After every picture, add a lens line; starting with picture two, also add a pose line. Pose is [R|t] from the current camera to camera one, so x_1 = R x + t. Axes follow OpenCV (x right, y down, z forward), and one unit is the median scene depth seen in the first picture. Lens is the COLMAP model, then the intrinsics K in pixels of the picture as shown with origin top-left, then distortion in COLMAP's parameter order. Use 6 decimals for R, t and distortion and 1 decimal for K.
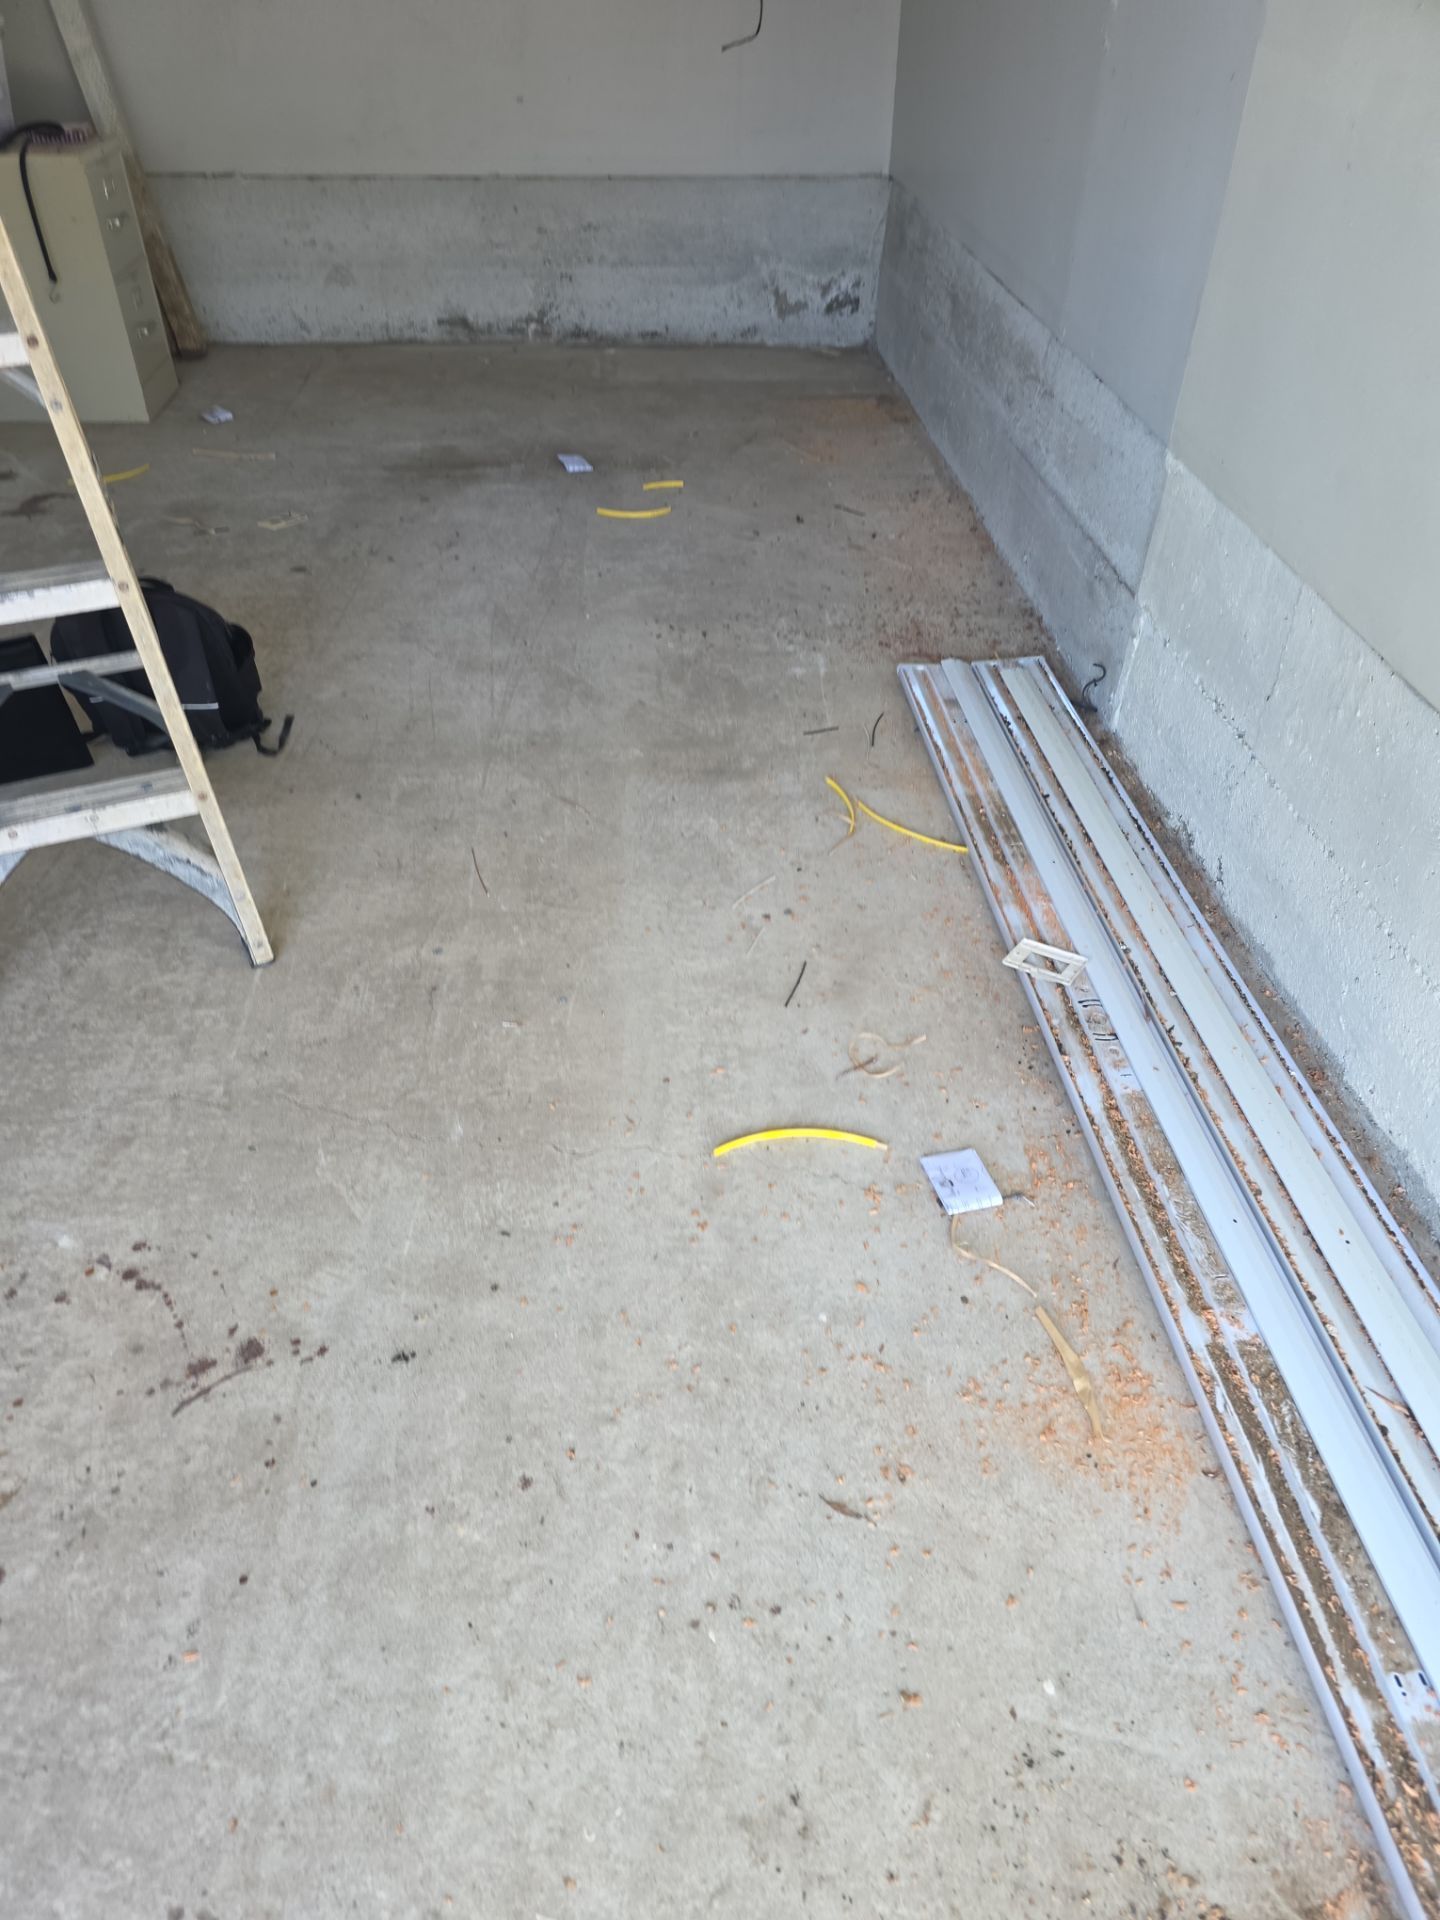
lens RADIAL K [[1308.5, 0, 719.4], [0, 1308.5, 969.0], [0, 0, 1]] dist [0.052950, -0.048119]
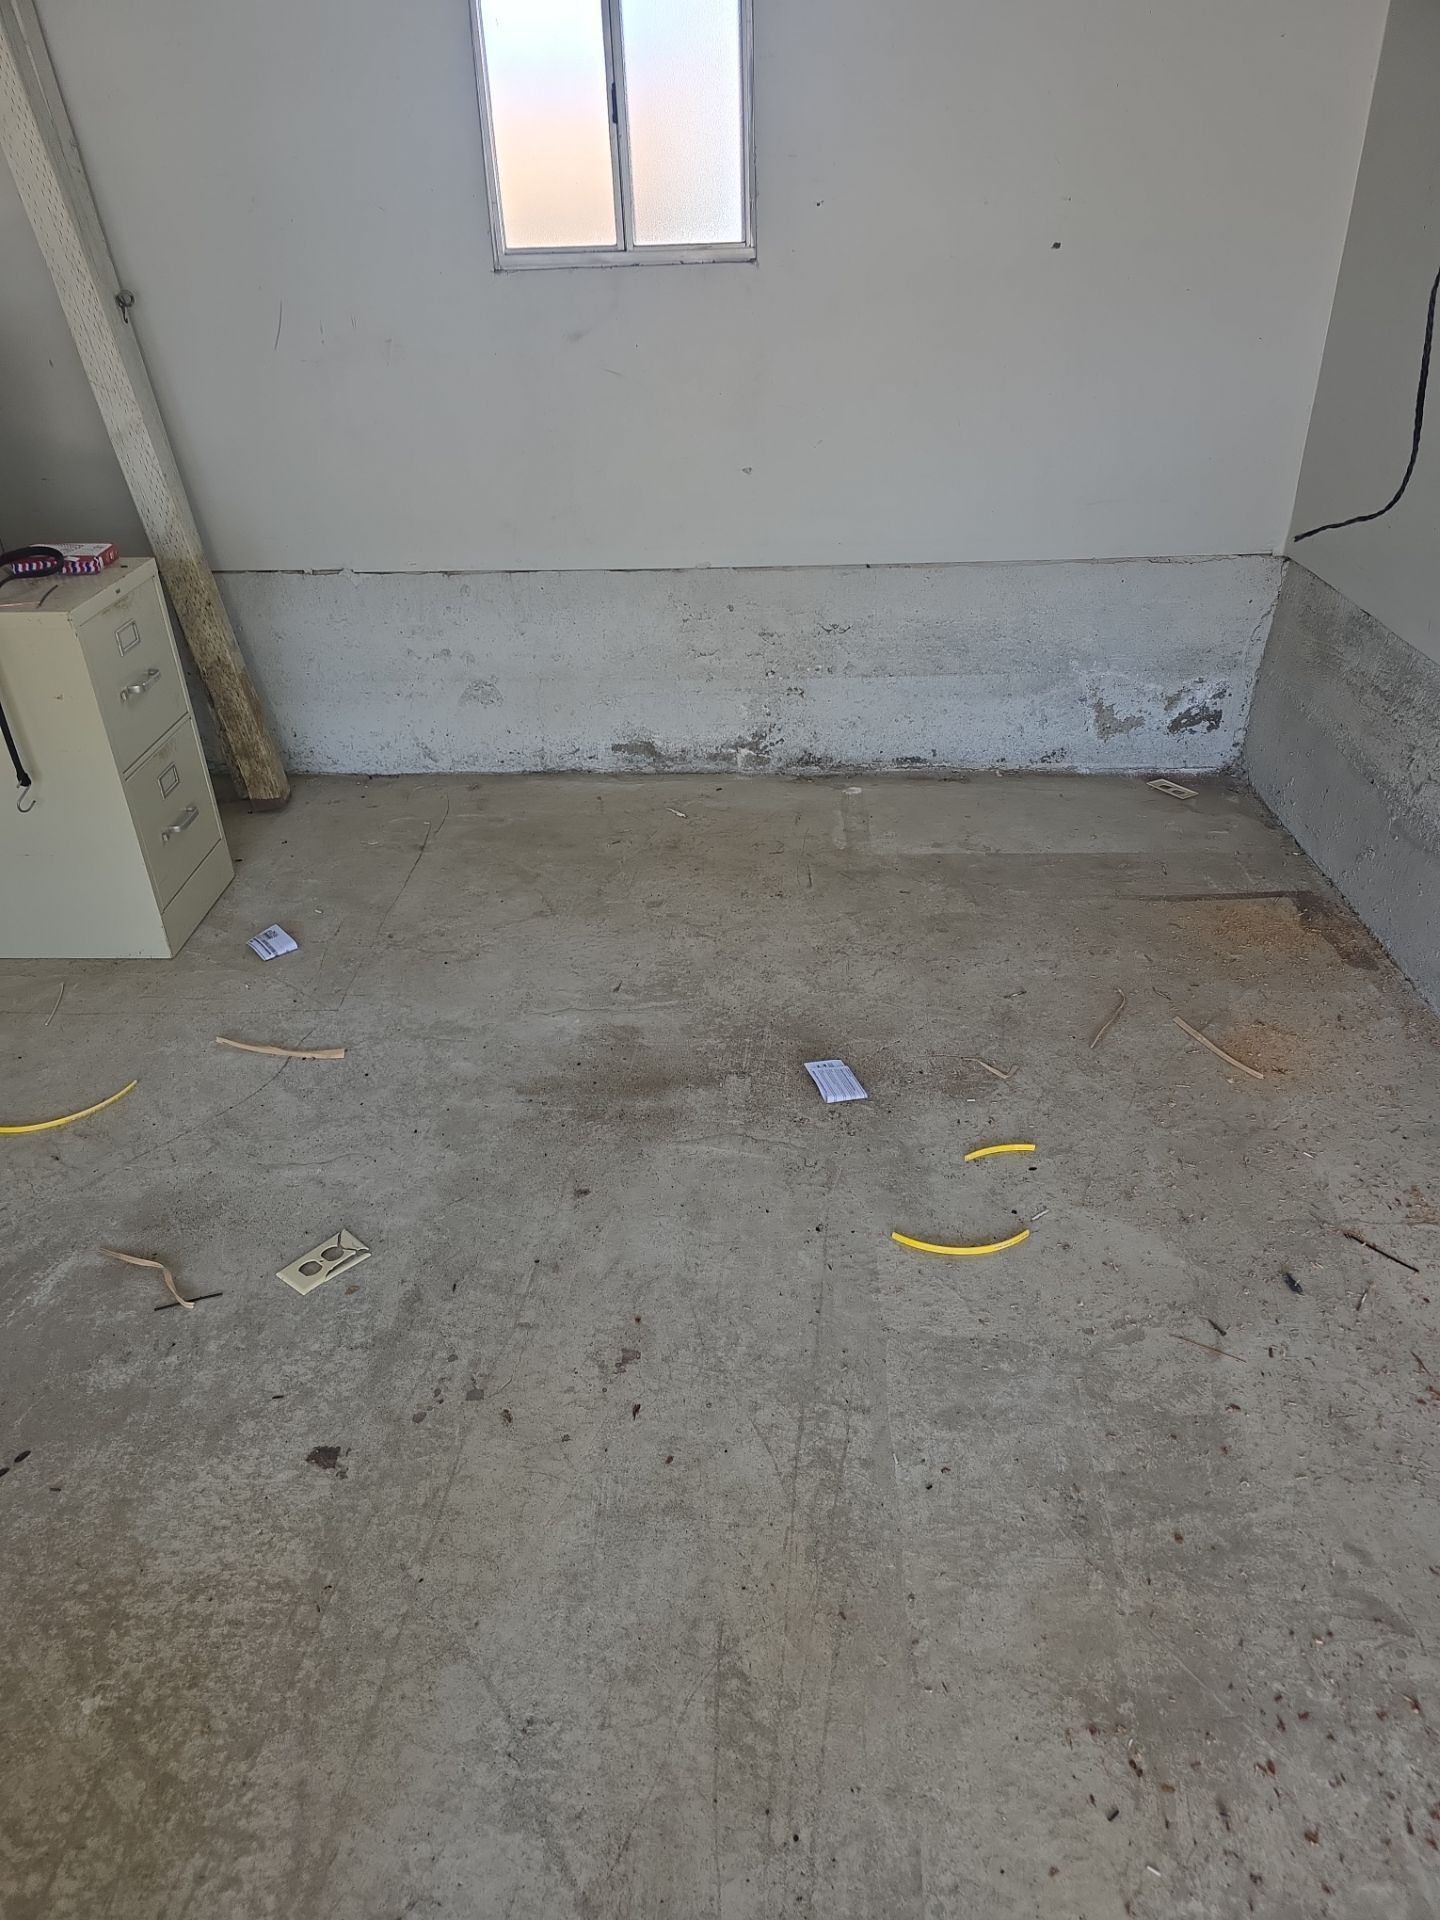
lens RADIAL K [[1367.4, 0, 724.3], [0, 1367.4, 995.1], [0, 0, 1]] dist [0.126218, -0.264065]
pose [[0.994648, 0.025266, -0.100183, -0.088187], [-0.039385, 0.989144, -0.141571, -0.298153], [0.095518, 0.144759, 0.984846, 0.346324]]
